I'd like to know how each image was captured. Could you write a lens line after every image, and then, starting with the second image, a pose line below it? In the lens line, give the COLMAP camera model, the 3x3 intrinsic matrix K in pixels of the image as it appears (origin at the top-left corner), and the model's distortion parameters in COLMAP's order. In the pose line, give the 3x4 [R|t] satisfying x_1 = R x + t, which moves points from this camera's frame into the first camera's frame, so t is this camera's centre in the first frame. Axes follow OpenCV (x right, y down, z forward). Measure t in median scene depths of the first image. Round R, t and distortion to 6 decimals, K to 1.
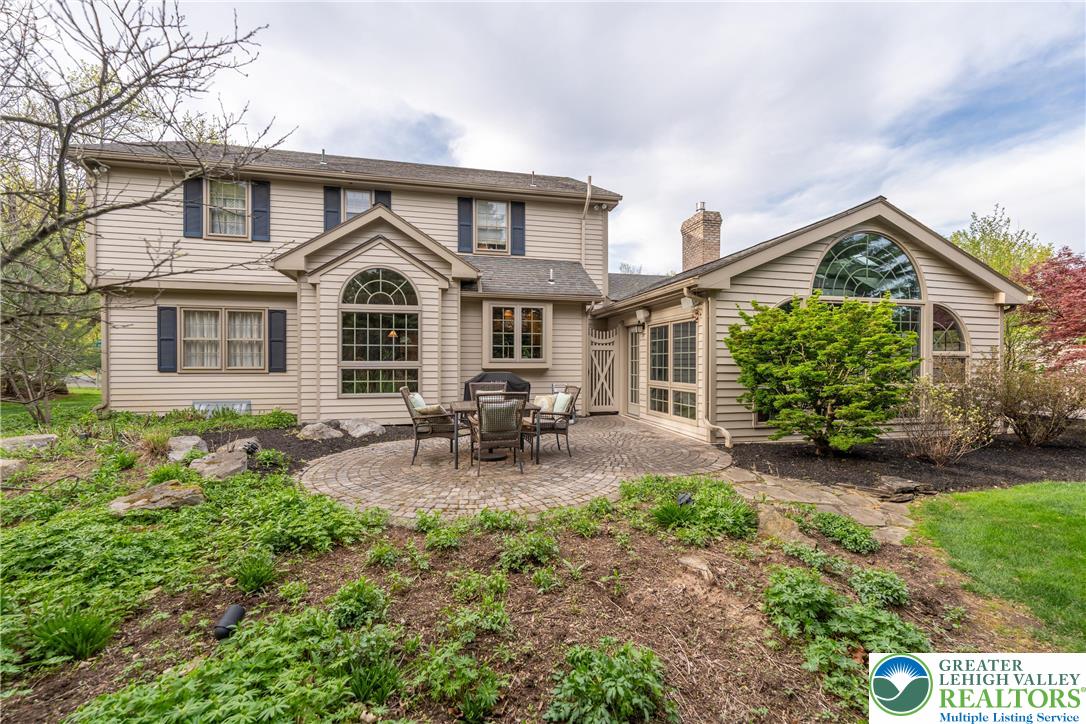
lens RADIAL K [[446.0, 0, 541.9], [0, 446.0, 371.8], [0, 0, 1]] dist [-0.000819, -0.000160]
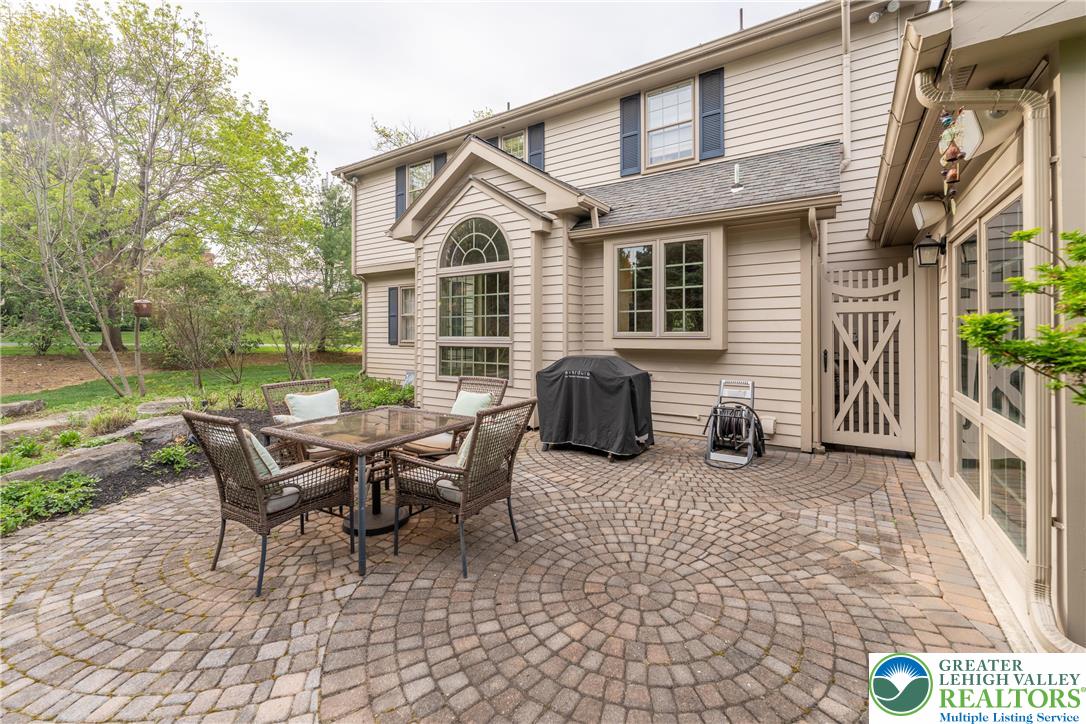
lens RADIAL K [[457.5, 0, 543.3], [0, 457.5, 327.3], [0, 0, 1]] dist [0.001479, 0.000176]
pose [[0.689973, -0.009844, -0.723768, 0.274275], [-0.011182, 0.999643, -0.024256, -0.020202], [0.723748, 0.024829, 0.689617, 0.487905]]
